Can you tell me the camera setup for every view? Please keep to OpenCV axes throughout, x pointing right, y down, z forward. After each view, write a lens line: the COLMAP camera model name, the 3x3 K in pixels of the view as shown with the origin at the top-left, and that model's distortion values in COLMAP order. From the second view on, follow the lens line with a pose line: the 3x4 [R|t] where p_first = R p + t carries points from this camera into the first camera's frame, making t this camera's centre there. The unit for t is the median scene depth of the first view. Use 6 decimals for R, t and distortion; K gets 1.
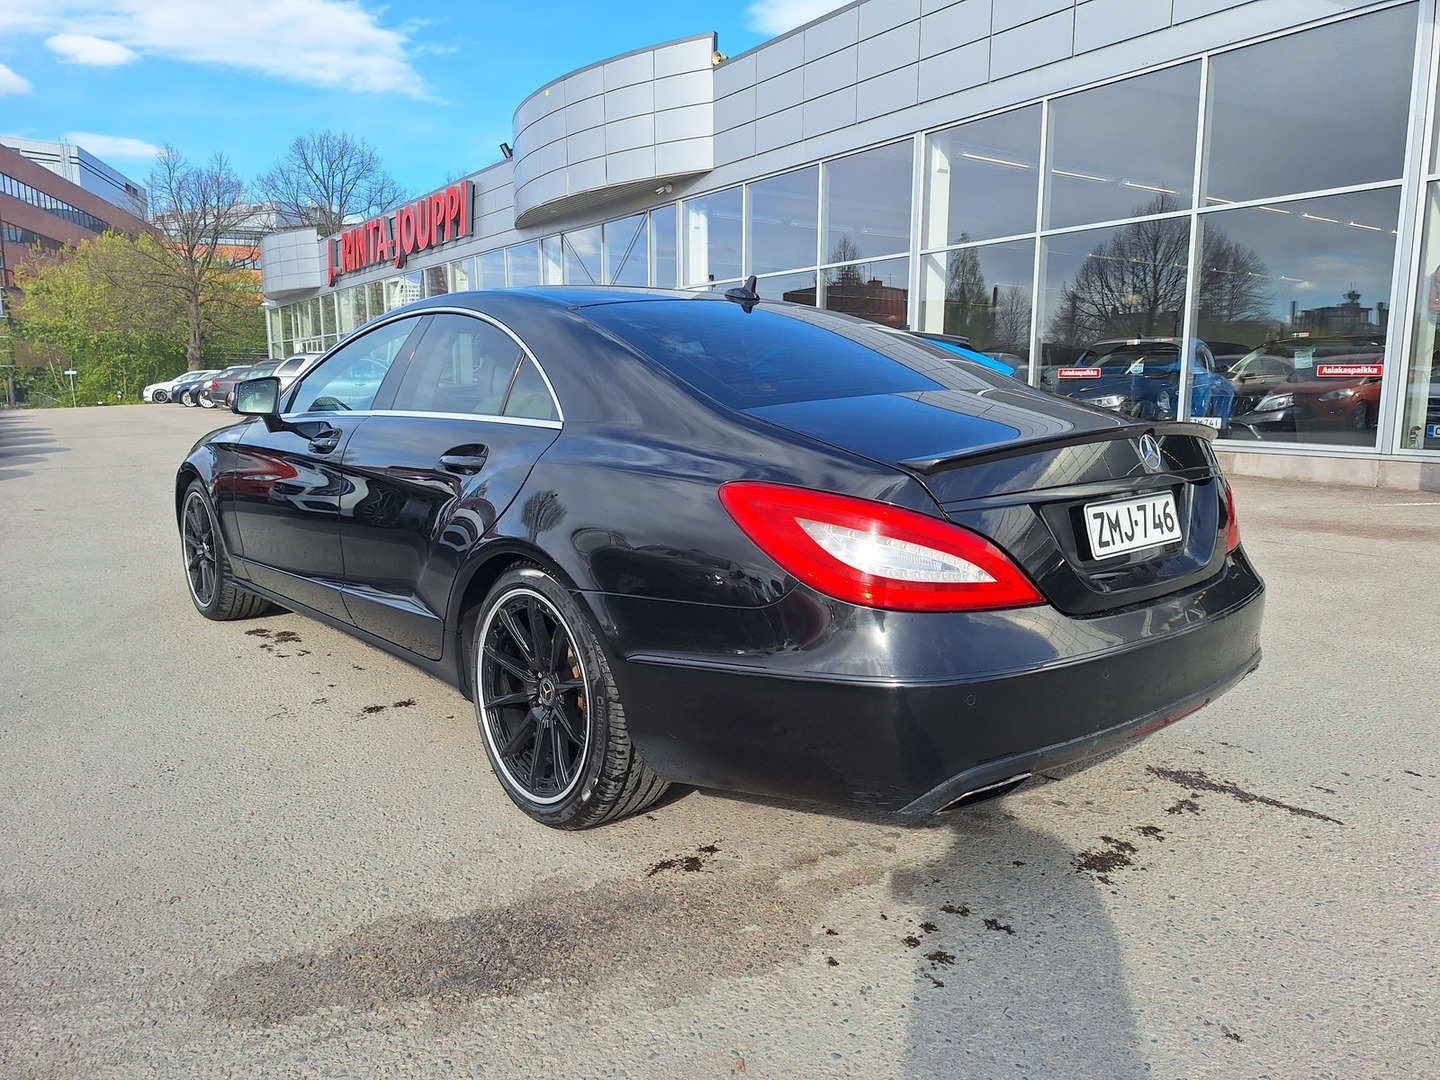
lens RADIAL K [[968.7, 0, 720.0], [0, 968.7, 540.0], [0, 0, 1]] dist [0.064299, -0.071201]
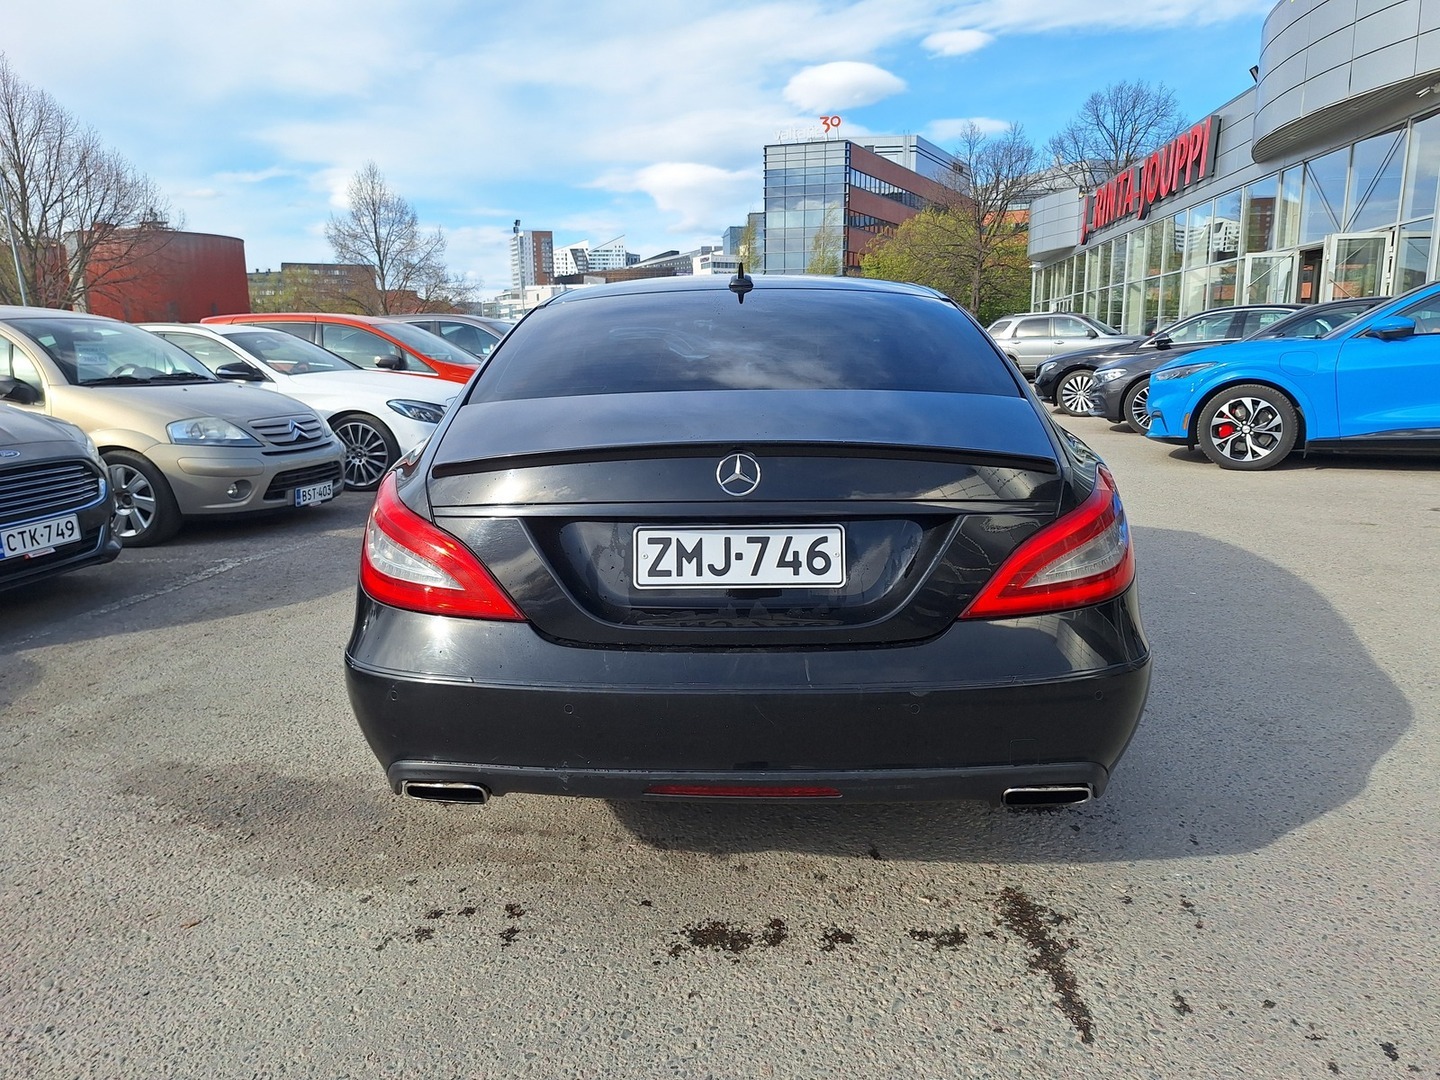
lens RADIAL K [[975.4, 0, 718.1], [0, 975.4, 521.9], [0, 0, 1]] dist [0.074269, -0.073242]
pose [[0.736634, 0.110851, -0.667145, 0.812477], [-0.095458, 0.993642, 0.059699, -0.080175], [0.669521, 0.019708, 0.742532, 0.295112]]
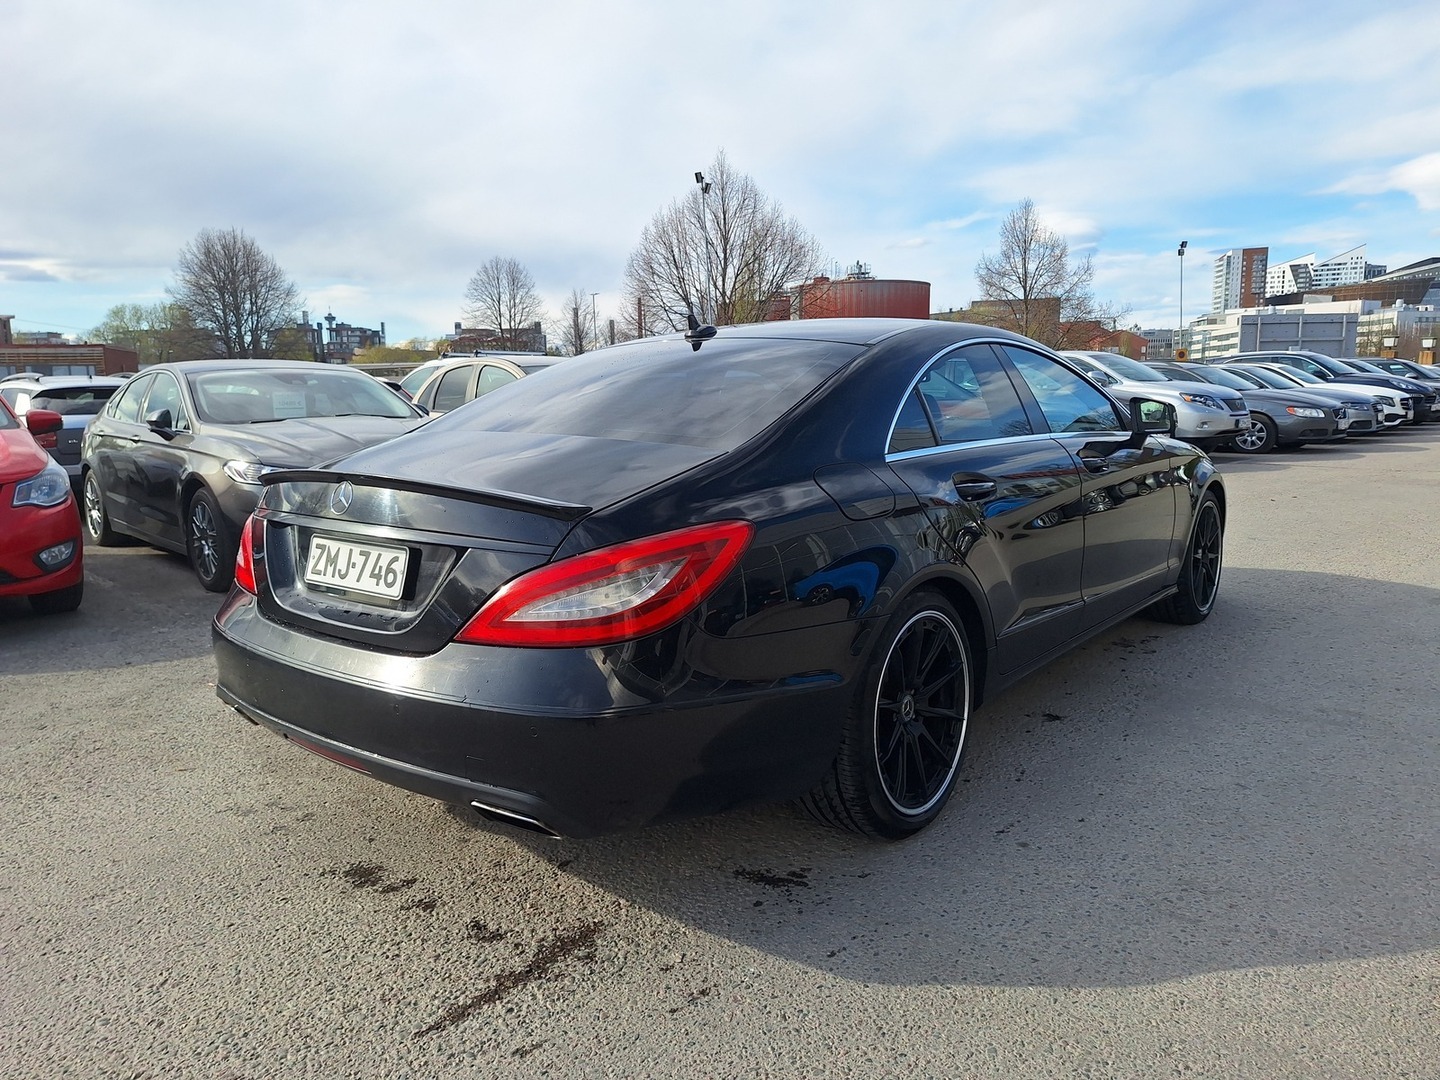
lens RADIAL K [[975.4, 0, 718.1], [0, 975.4, 521.9], [0, 0, 1]] dist [0.074269, -0.073242]
pose [[0.192097, 0.132719, -0.972360, 1.276397], [-0.143243, 0.983994, 0.106008, -0.194512], [0.970866, 0.118920, 0.208033, 0.961588]]
